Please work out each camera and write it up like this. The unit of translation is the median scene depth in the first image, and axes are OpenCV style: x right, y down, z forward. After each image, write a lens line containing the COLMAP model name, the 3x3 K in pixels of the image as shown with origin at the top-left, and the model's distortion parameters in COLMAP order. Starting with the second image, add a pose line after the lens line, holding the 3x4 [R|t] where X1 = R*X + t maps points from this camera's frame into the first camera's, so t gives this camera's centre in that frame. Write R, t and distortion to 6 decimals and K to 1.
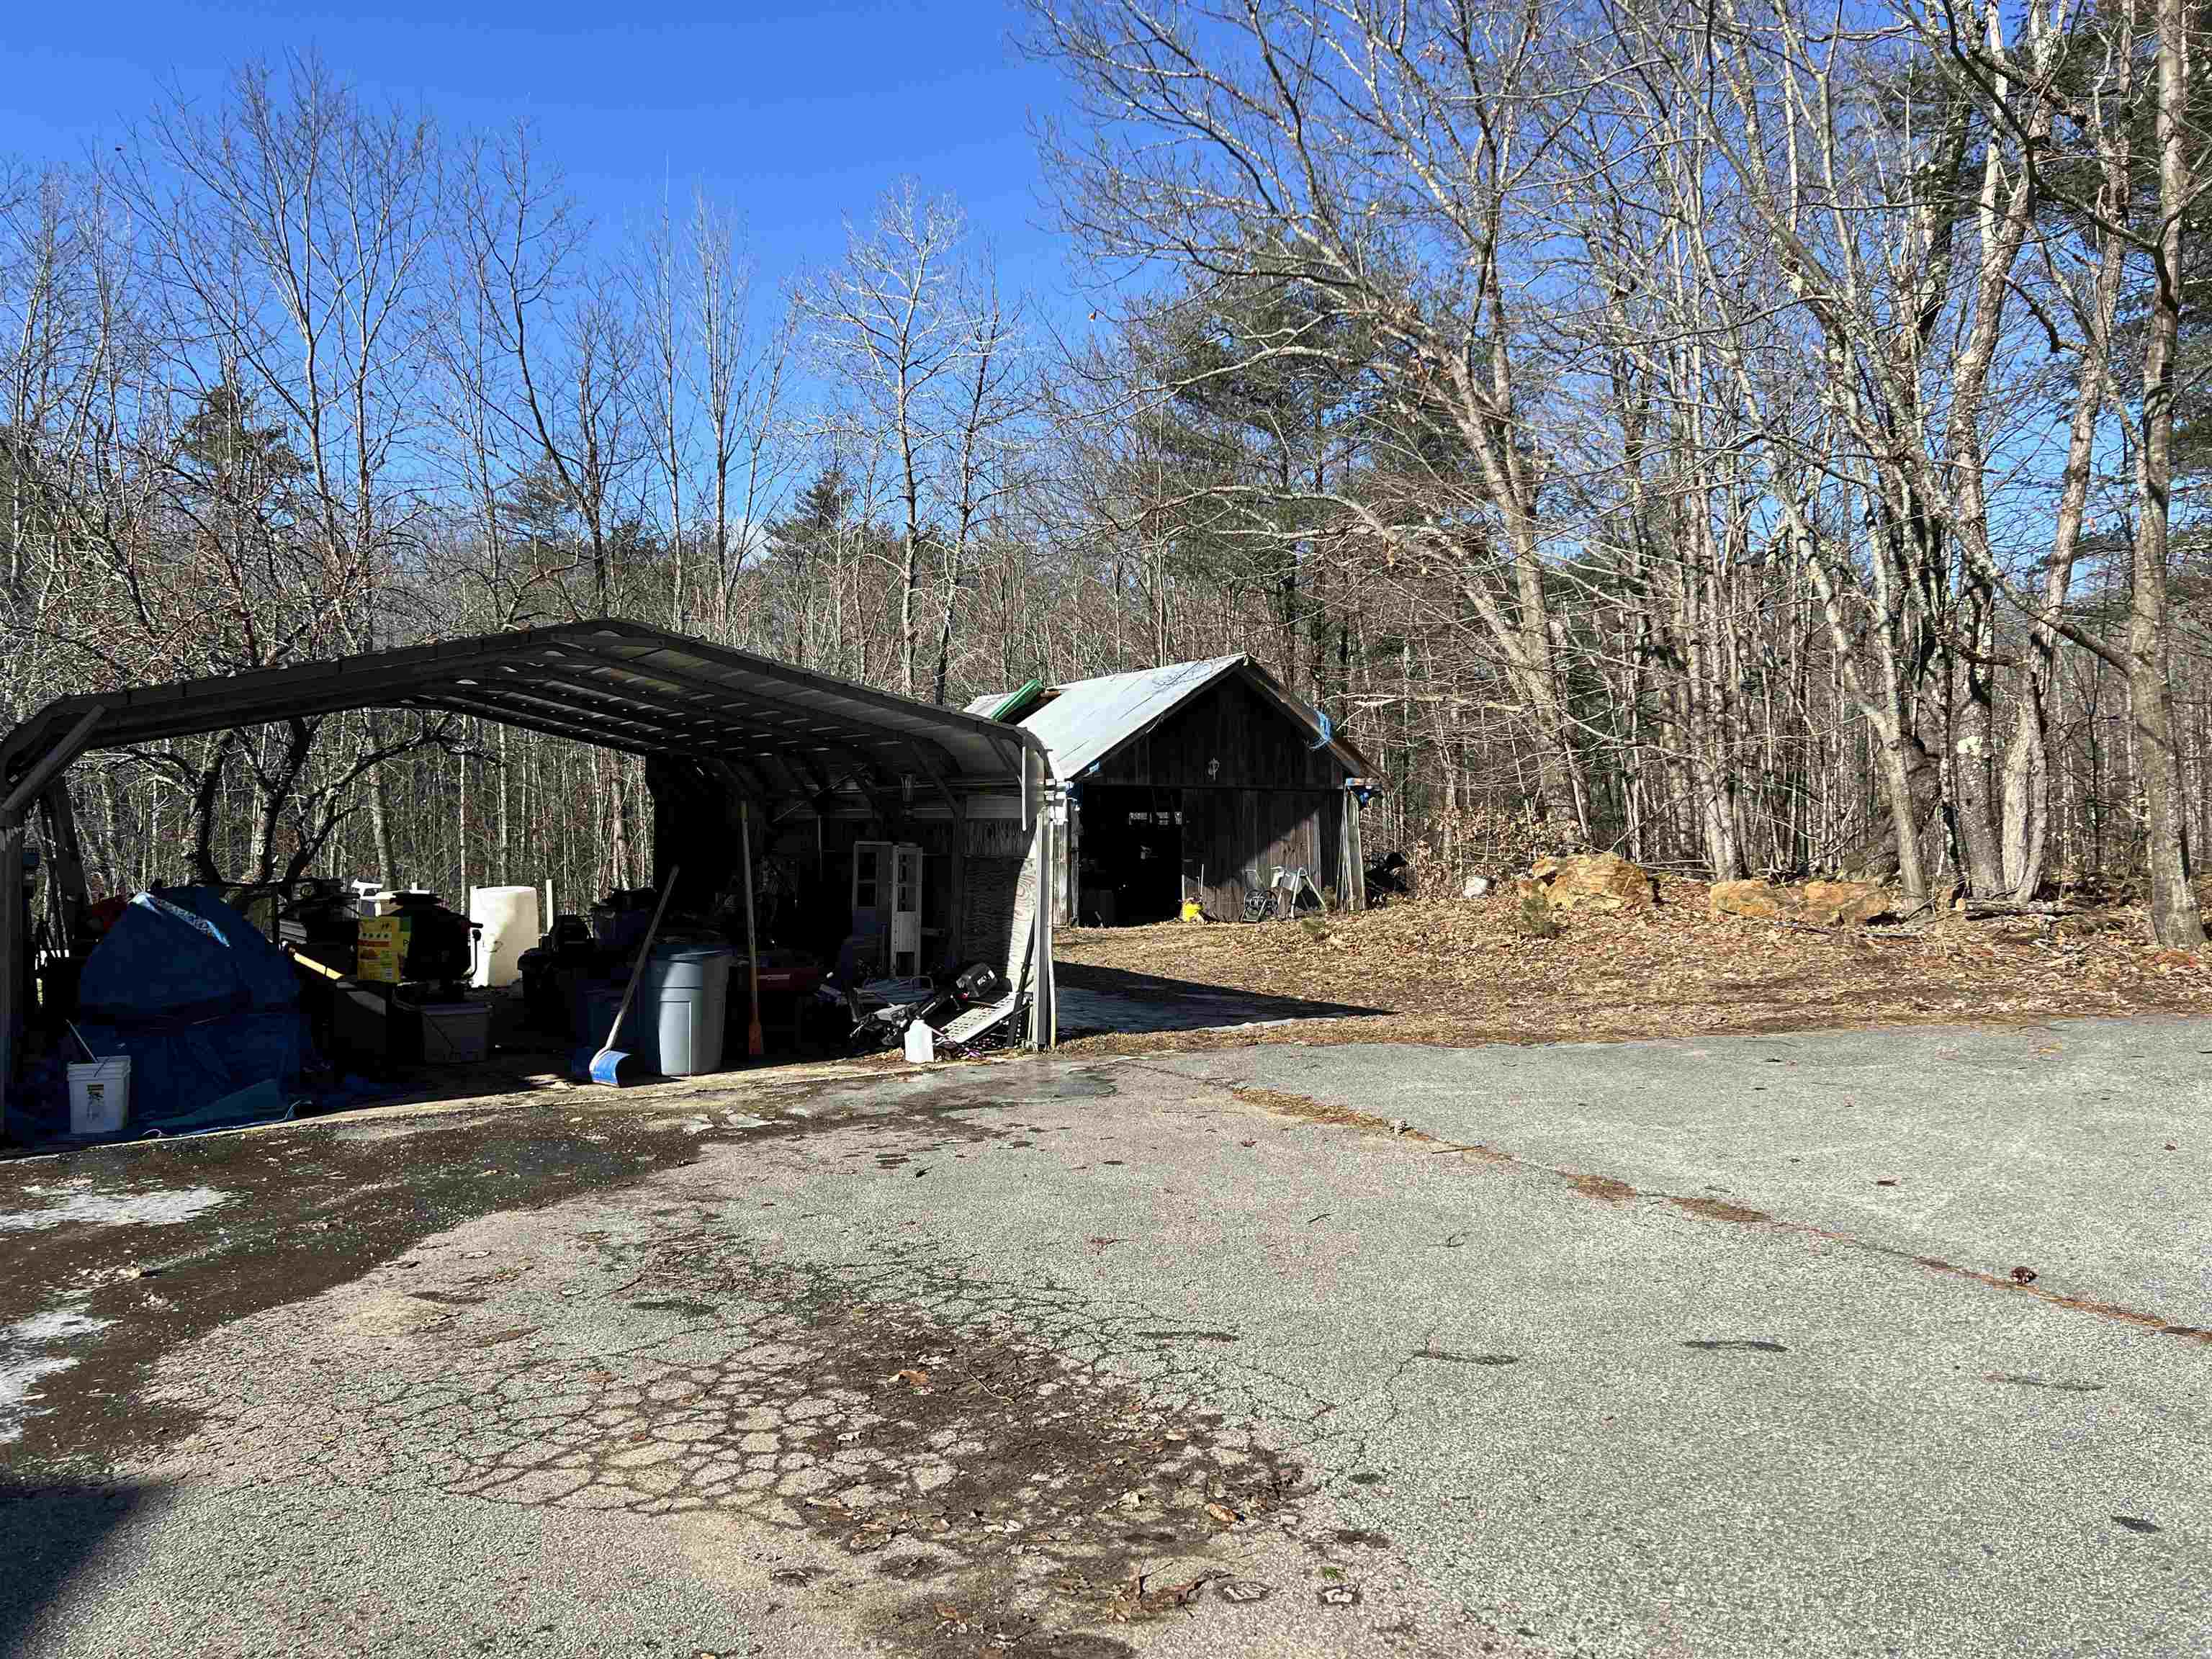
lens RADIAL K [[1660.4, 0, 1080.1], [0, 1660.4, 836.7], [0, 0, 1]] dist [0.064093, -0.084183]
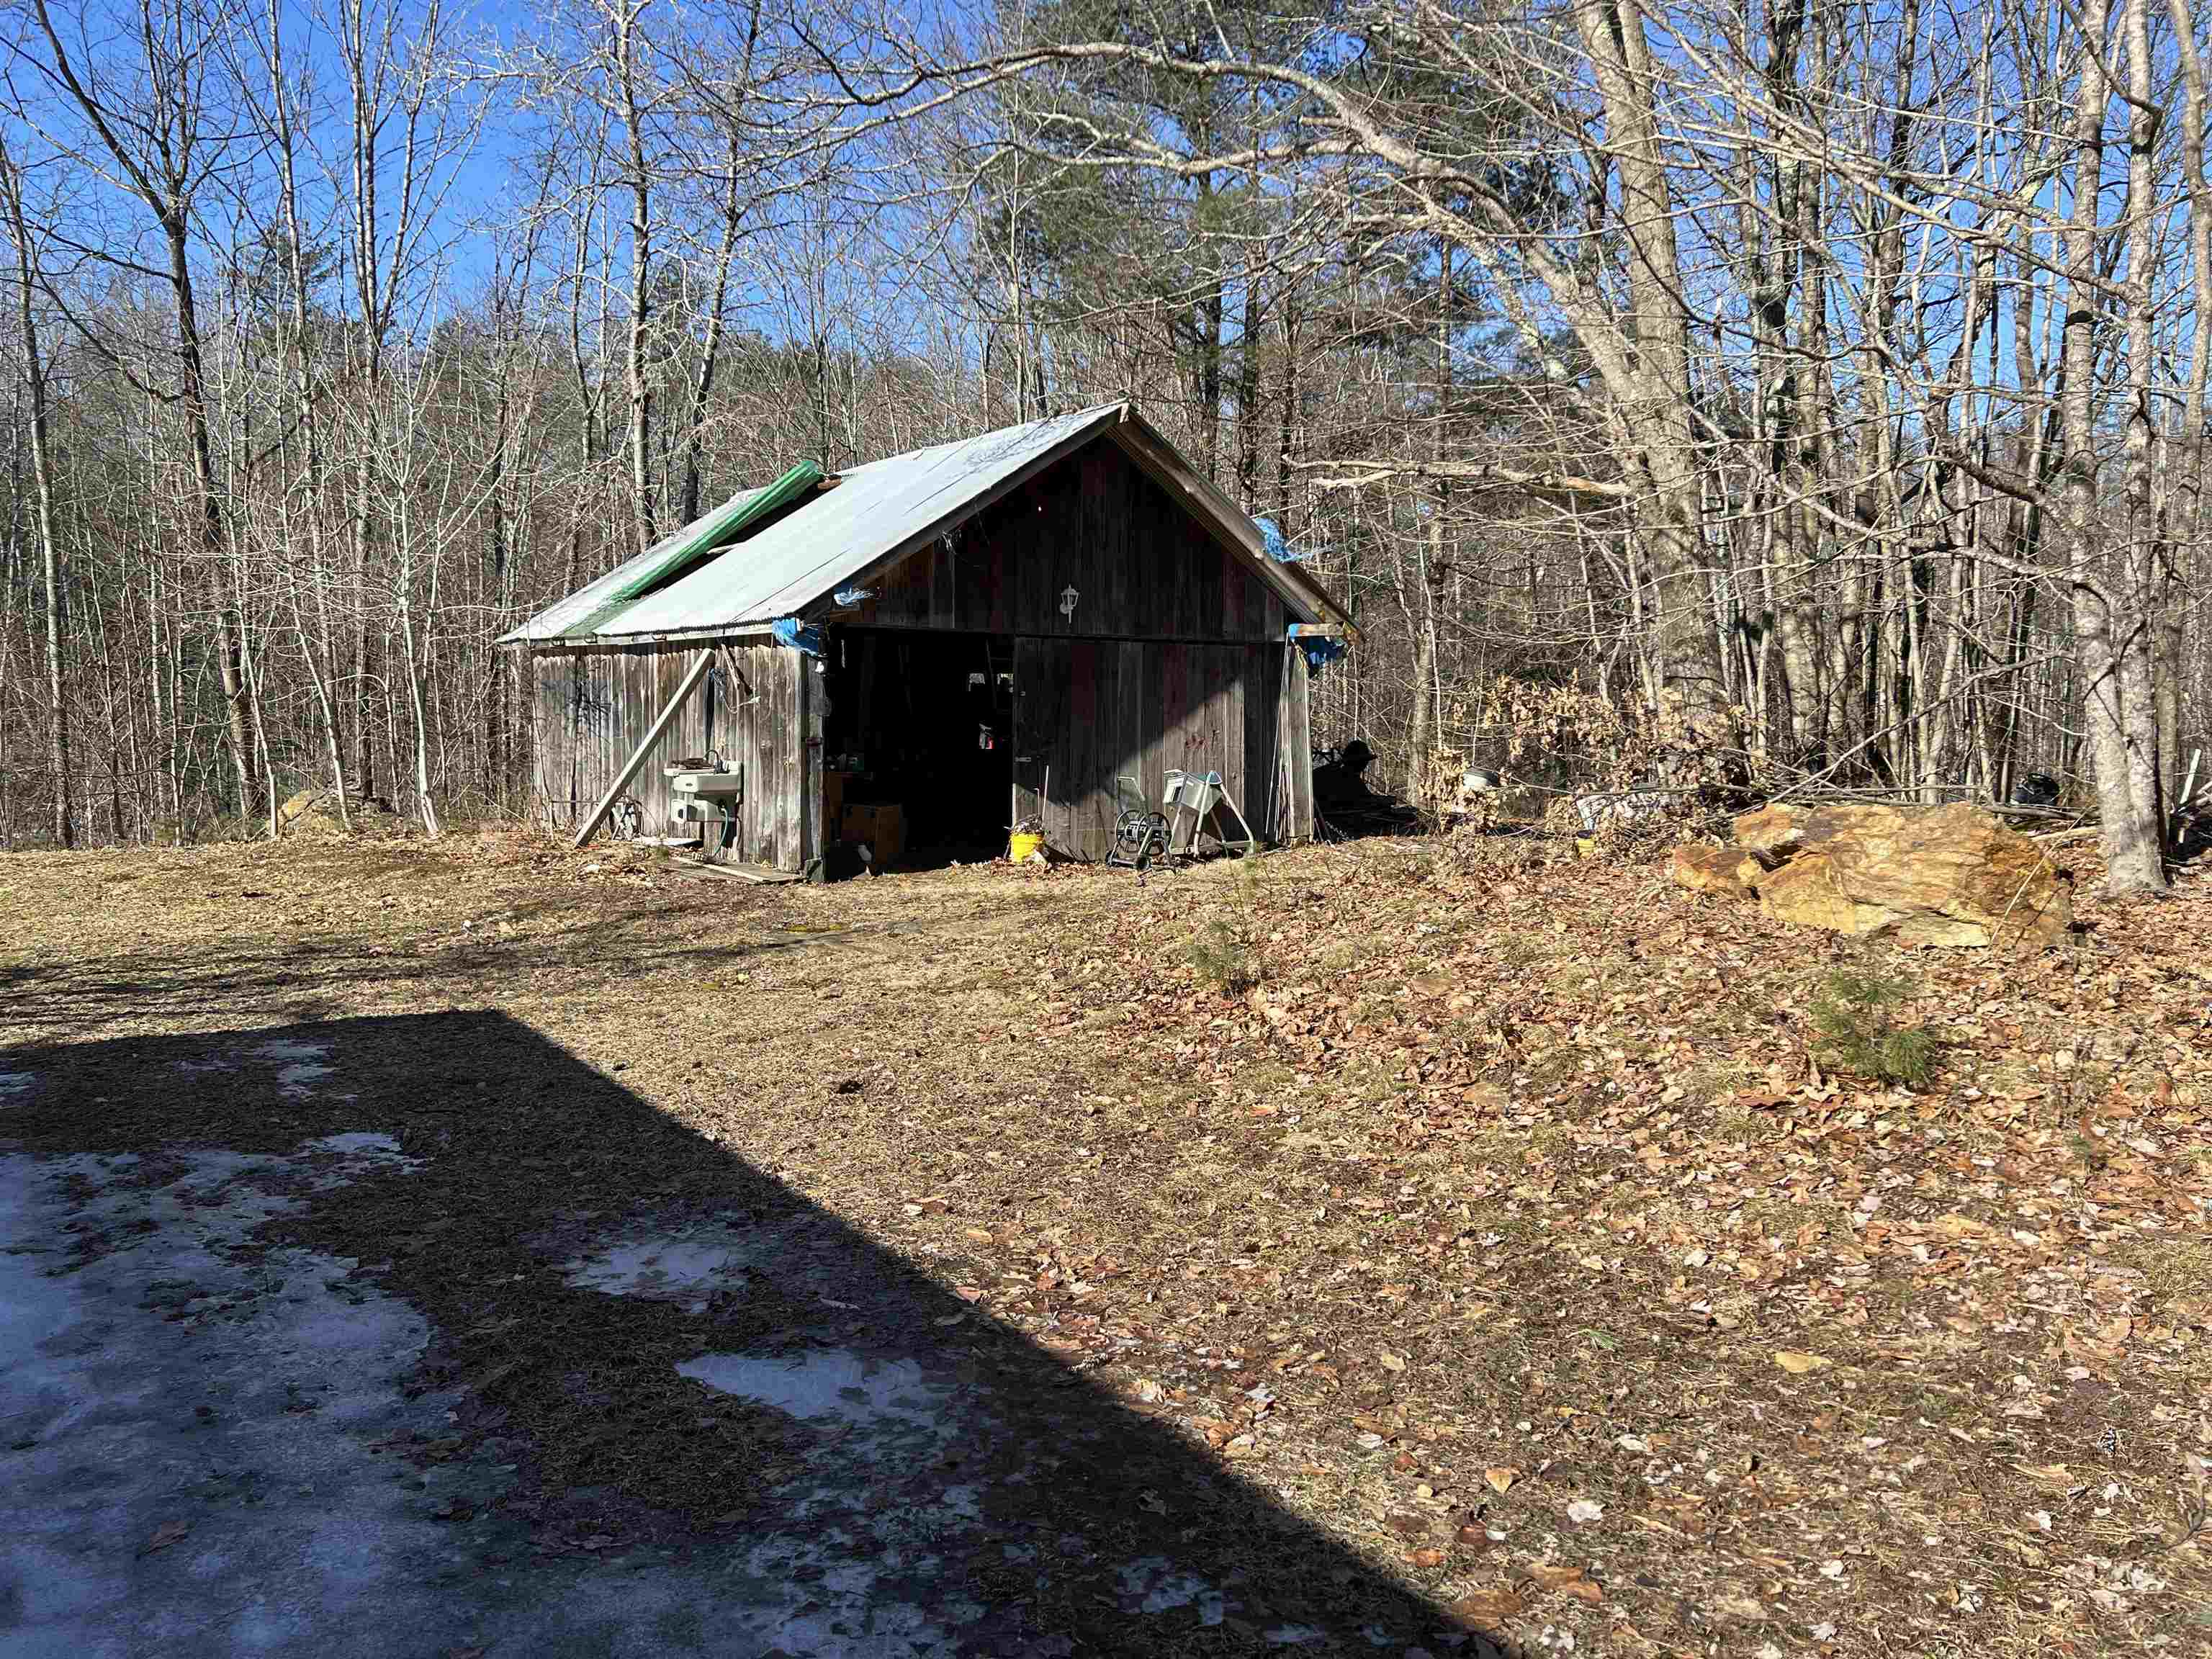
lens RADIAL K [[1660.4, 0, 1080.1], [0, 1660.4, 836.7], [0, 0, 1]] dist [0.064093, -0.084183]
pose [[0.998995, 0.010305, 0.043622, 0.059476], [-0.014081, 0.996095, 0.087163, -0.009824], [-0.042554, -0.087690, 0.995239, 0.403508]]
